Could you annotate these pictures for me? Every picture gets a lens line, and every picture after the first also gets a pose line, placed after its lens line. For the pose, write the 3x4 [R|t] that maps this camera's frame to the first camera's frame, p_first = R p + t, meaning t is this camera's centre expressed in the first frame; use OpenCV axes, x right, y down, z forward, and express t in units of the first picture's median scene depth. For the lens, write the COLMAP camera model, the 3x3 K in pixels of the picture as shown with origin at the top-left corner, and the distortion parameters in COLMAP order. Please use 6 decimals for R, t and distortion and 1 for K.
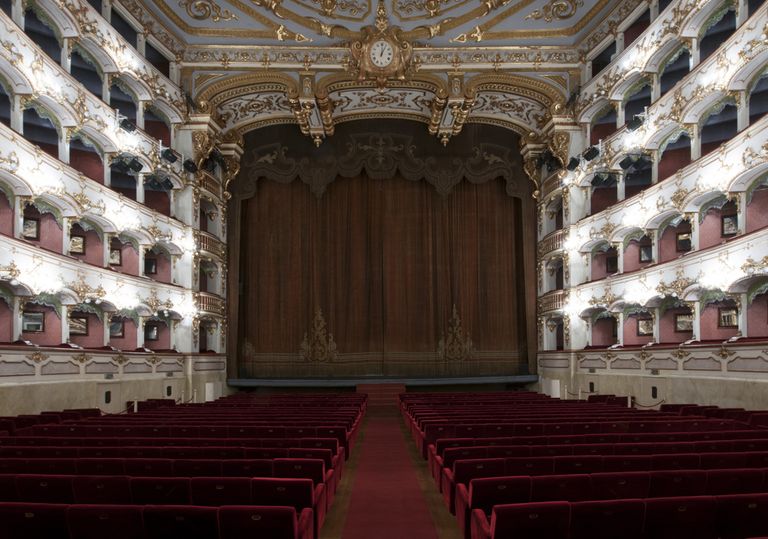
lens RADIAL K [[497.8, 0, 385.4], [0, 497.8, 343.0], [0, 0, 1]] dist [0.010559, 0.001833]
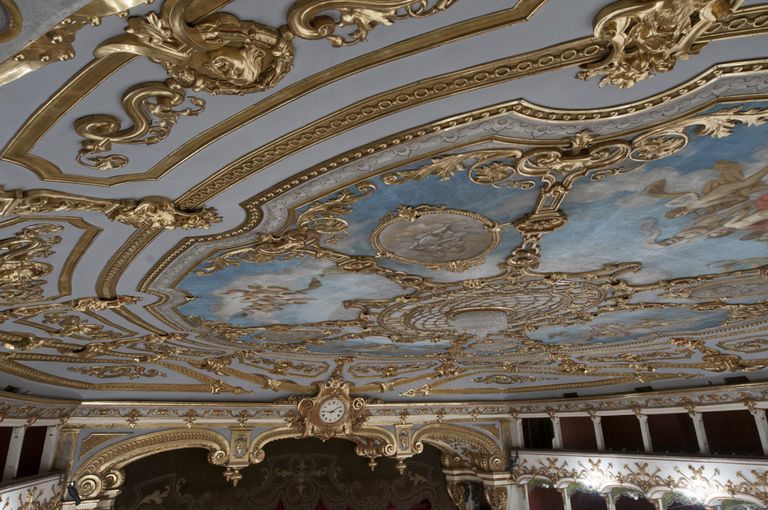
lens RADIAL K [[474.0, 0, 381.2], [0, 474.0, 253.9], [0, 0, 1]] dist [0.000359, -0.001494]
pose [[0.911825, 0.117567, 0.393386, -0.291752], [0.010680, 0.951011, -0.308973, -0.579878], [-0.410440, 0.285931, 0.865900, 0.149490]]
